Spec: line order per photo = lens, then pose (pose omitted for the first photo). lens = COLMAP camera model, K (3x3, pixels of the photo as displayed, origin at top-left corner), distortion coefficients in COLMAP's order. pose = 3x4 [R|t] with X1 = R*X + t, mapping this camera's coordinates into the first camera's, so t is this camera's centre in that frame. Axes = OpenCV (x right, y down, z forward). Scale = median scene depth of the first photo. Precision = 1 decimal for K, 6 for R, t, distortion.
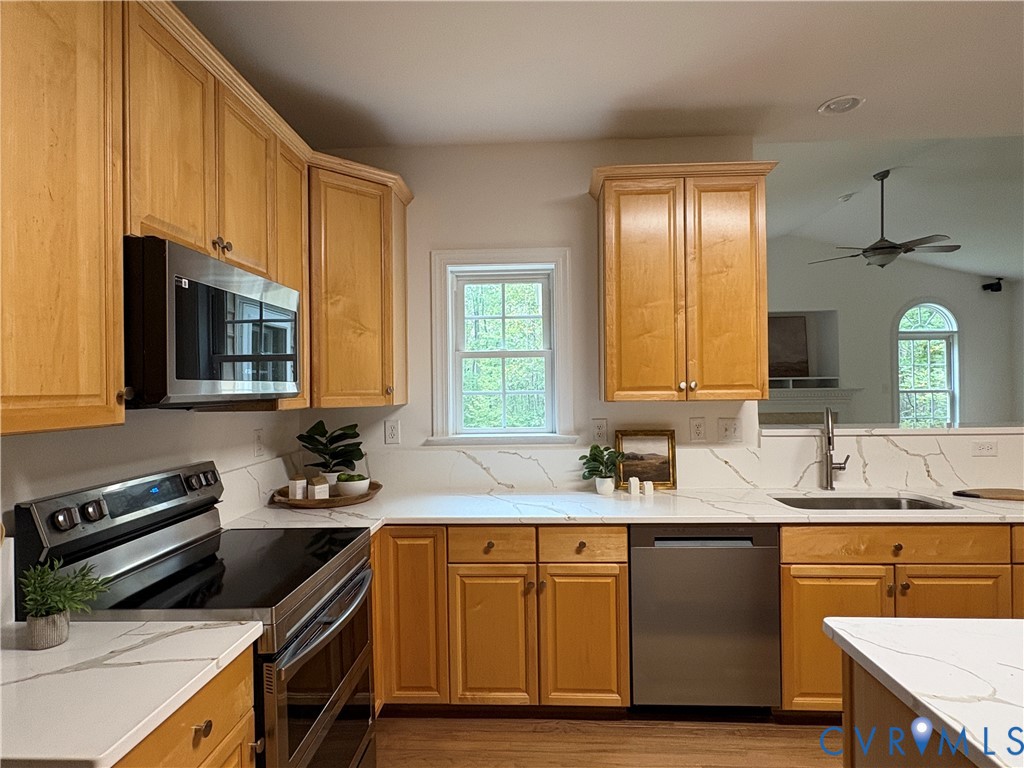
lens RADIAL K [[540.0, 0, 512.0], [0, 540.0, 384.0], [0, 0, 1]] dist [0.004864, 0.000603]
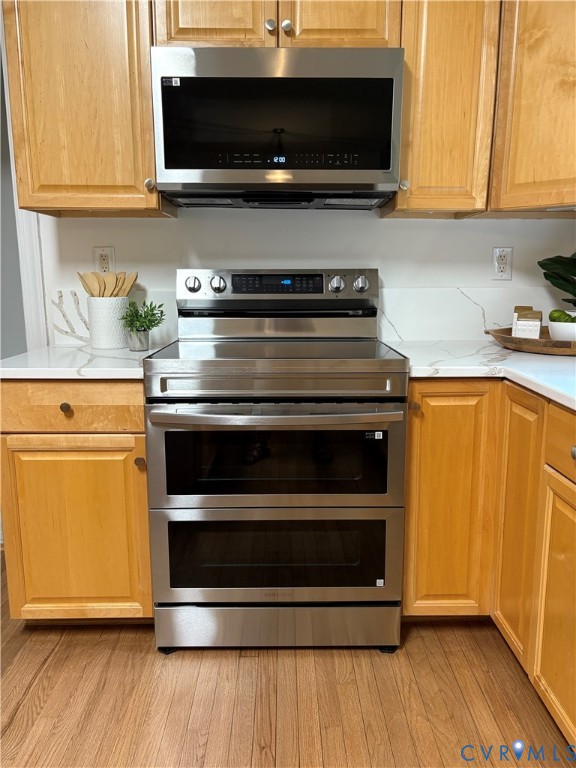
lens RADIAL K [[573.5, 0, 288.0], [0, 573.5, 384.0], [0, 0, 1]] dist [0.004964, 0.000731]
pose [[0.073561, 0.204816, -0.976032, 0.597022], [0.006608, 0.978562, 0.205845, 0.156356], [0.997269, -0.021592, 0.070630, 0.906239]]
